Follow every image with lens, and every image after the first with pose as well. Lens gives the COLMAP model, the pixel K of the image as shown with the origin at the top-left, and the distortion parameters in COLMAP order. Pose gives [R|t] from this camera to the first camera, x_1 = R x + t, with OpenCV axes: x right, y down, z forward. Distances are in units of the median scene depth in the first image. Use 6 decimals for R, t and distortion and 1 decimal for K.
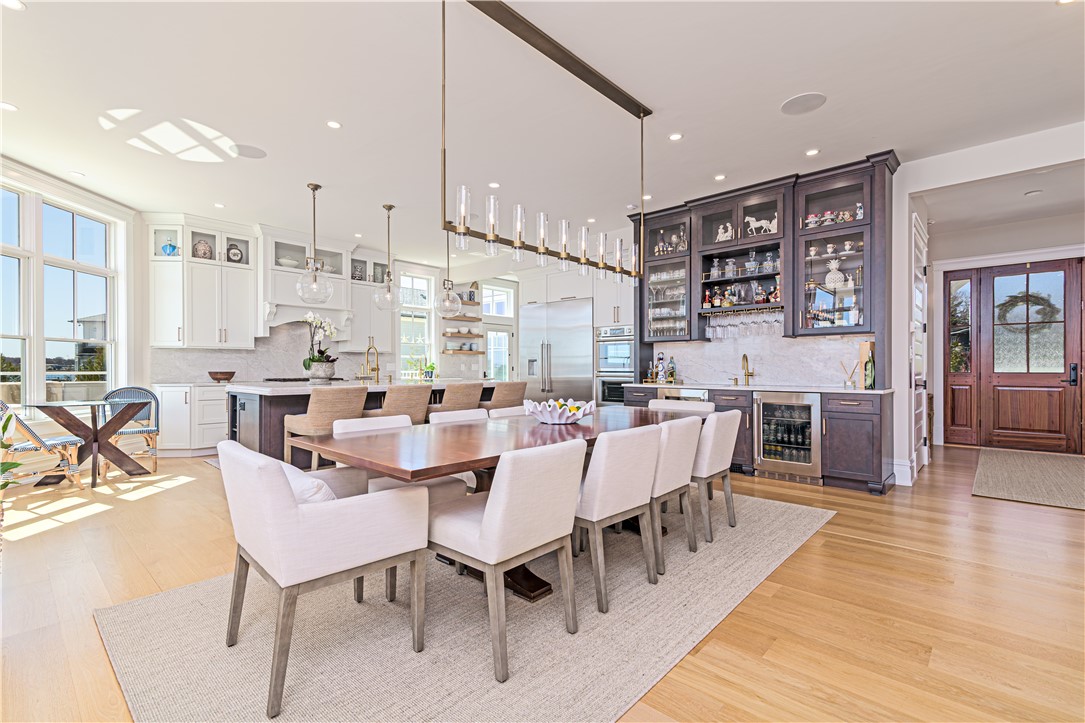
lens RADIAL K [[496.2, 0, 539.6], [0, 496.2, 366.5], [0, 0, 1]] dist [0.003348, 0.001800]
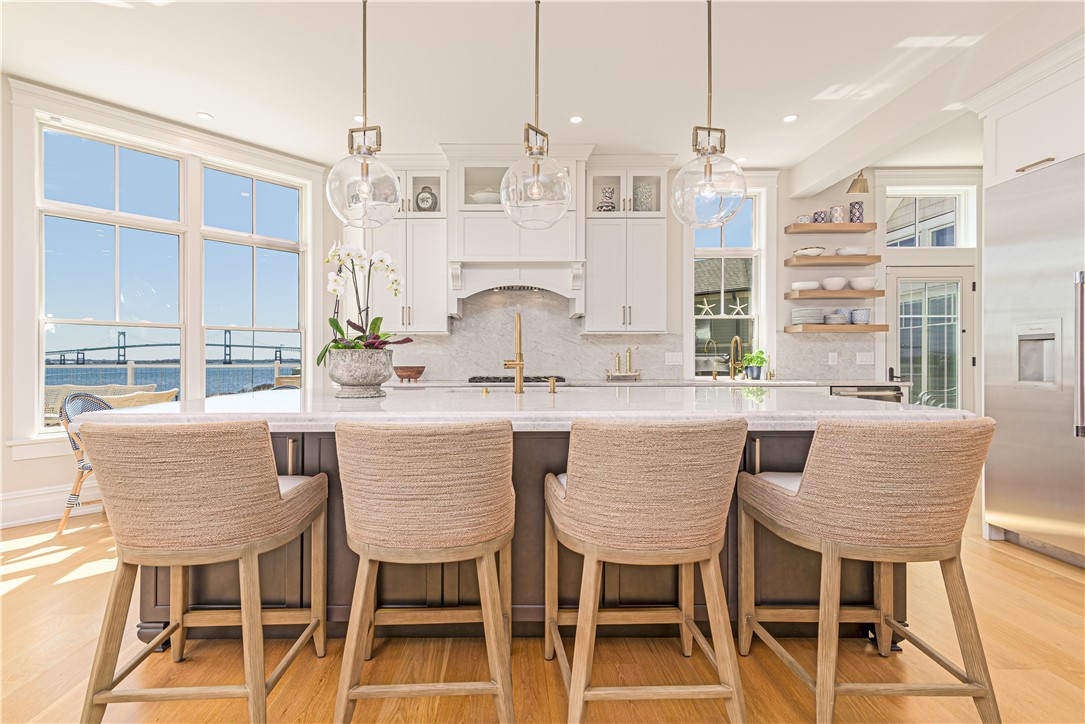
lens RADIAL K [[496.2, 0, 517.8], [0, 496.2, 359.2], [0, 0, 1]] dist [0.003348, 0.001800]
pose [[0.679755, -0.000933, -0.733439, -0.005155], [0.004053, 0.999989, 0.002484, -0.000737], [0.733428, -0.004661, 0.679751, 0.454024]]
